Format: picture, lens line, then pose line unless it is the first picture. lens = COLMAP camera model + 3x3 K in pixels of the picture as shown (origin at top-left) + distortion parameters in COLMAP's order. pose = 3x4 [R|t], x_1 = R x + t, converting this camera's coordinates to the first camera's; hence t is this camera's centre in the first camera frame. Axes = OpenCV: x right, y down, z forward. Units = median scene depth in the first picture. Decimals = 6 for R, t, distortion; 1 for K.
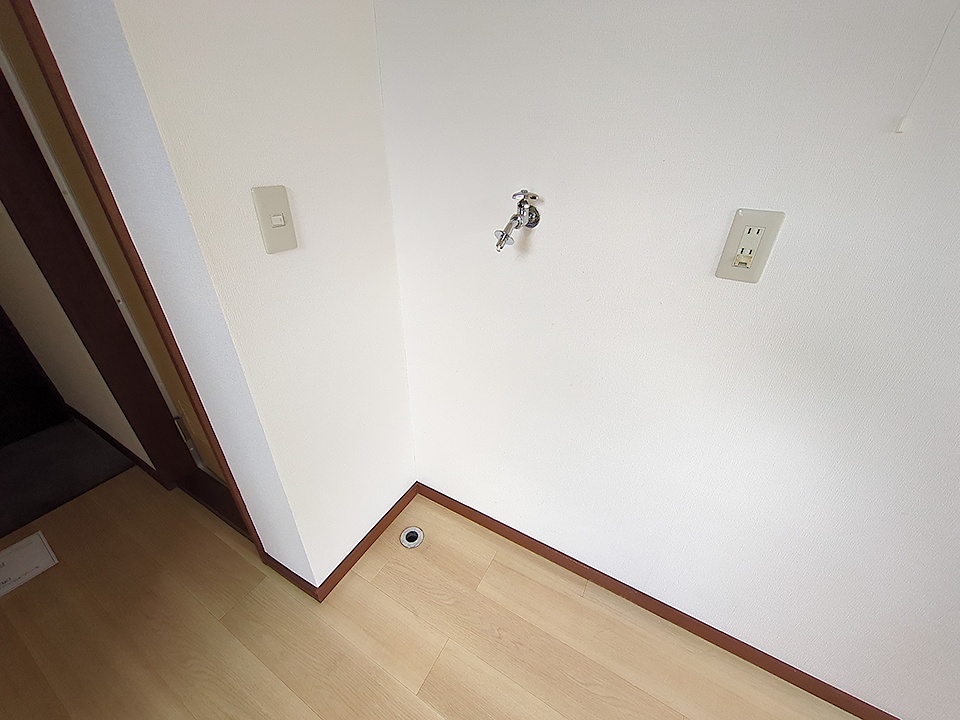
lens RADIAL K [[374.3, 0, 480.0], [0, 374.3, 360.0], [0, 0, 1]] dist [0.001800, 0.000333]
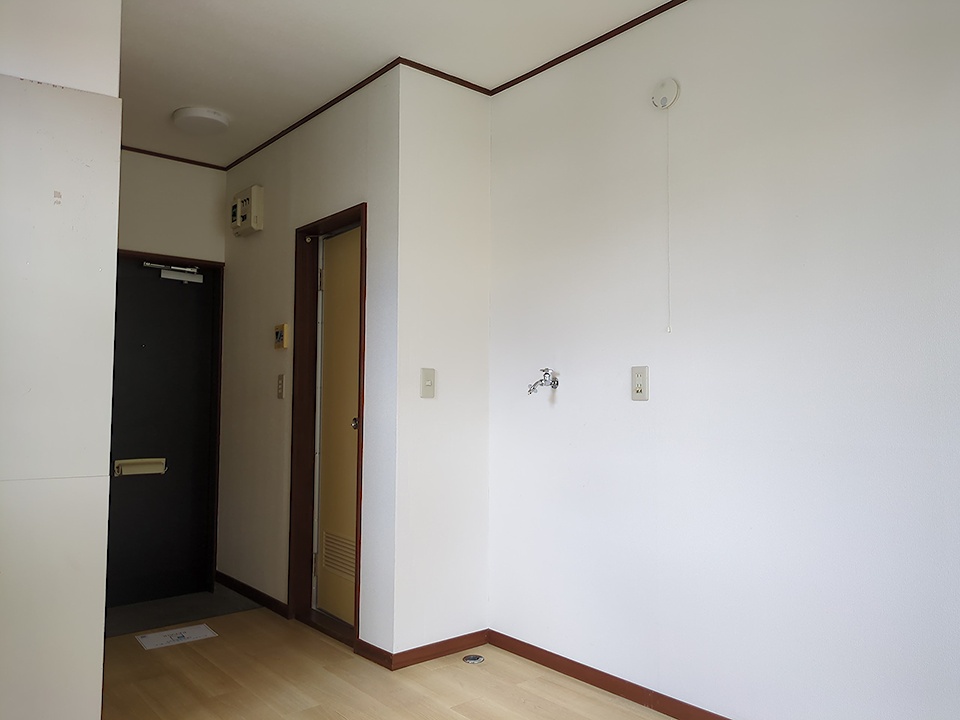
lens RADIAL K [[713.0, 0, 480.0], [0, 713.0, 360.0], [0, 0, 1]] dist [0.003656, -0.002081]
pose [[0.938264, -0.038479, -0.343772, 0.805861], [-0.160754, 0.831463, -0.531816, 1.160492], [0.306297, 0.554247, 0.773946, -1.509607]]
